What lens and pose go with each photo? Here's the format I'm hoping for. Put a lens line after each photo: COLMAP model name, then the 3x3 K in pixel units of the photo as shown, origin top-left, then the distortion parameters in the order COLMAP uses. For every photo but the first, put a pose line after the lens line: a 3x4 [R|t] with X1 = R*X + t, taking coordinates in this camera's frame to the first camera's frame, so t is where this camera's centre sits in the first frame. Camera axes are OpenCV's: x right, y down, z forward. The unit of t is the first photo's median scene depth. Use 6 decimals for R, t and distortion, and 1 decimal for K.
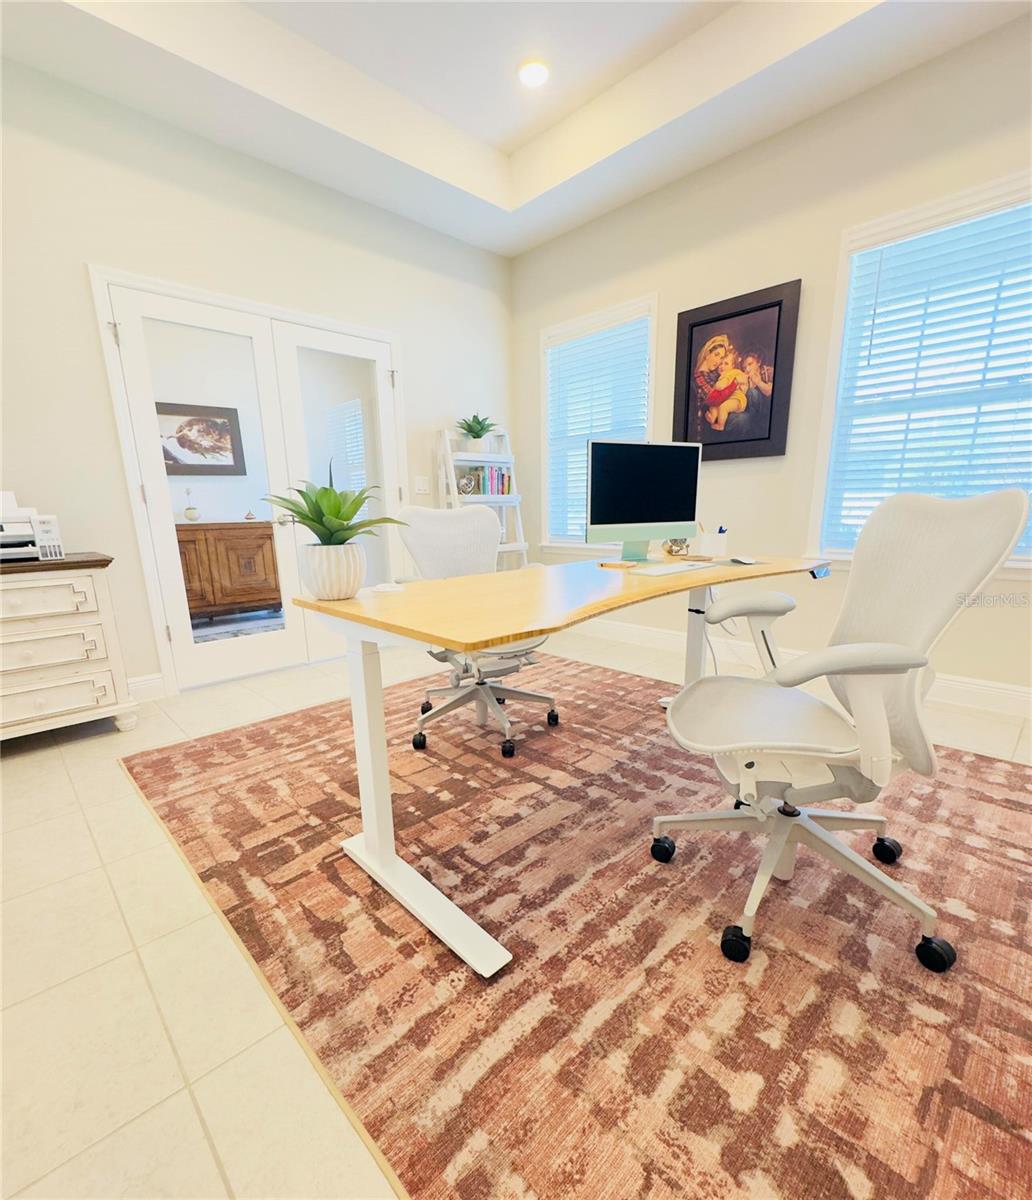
lens RADIAL K [[557.1, 0, 491.1], [0, 557.1, 634.7], [0, 0, 1]] dist [-0.009660, 0.001011]
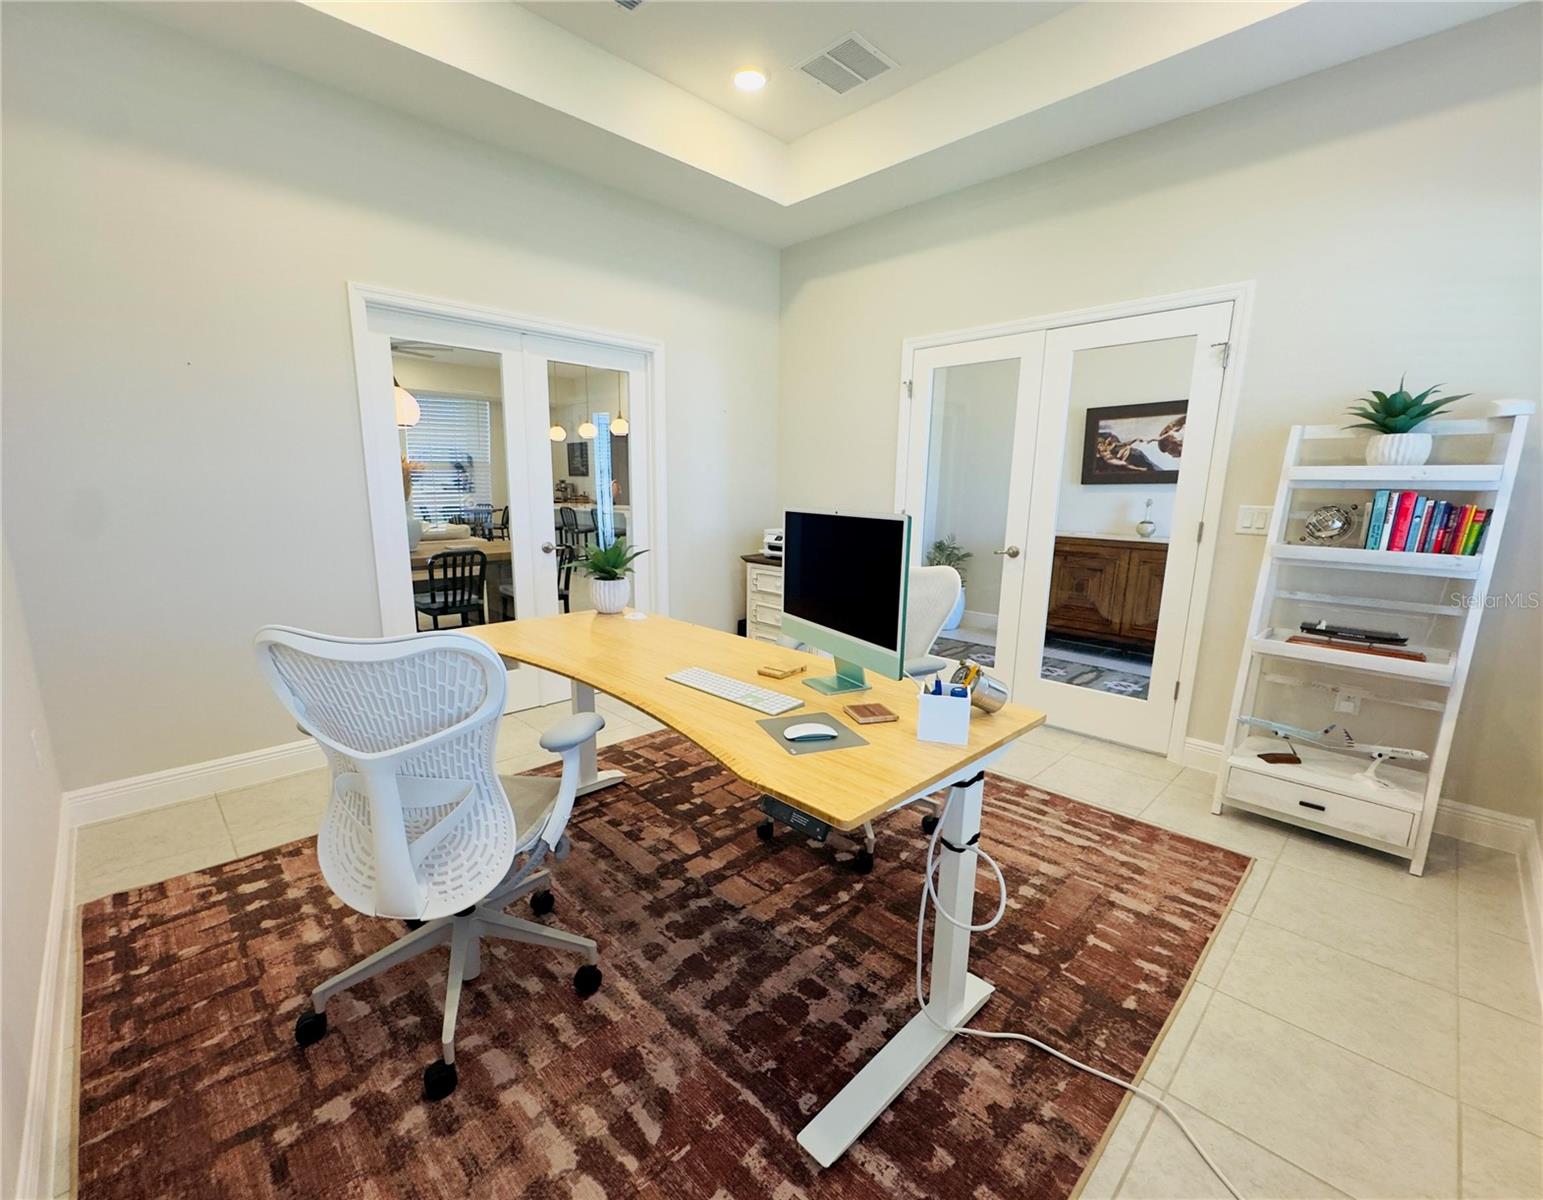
lens RADIAL K [[663.4, 0, 769.0], [0, 663.4, 610.0], [0, 0, 1]] dist [-0.008000, -0.000257]
pose [[0.030352, 0.206655, -0.977943, 1.235400], [-0.233426, 0.952806, 0.194098, -0.424760], [0.971901, 0.222386, 0.077158, 1.019942]]
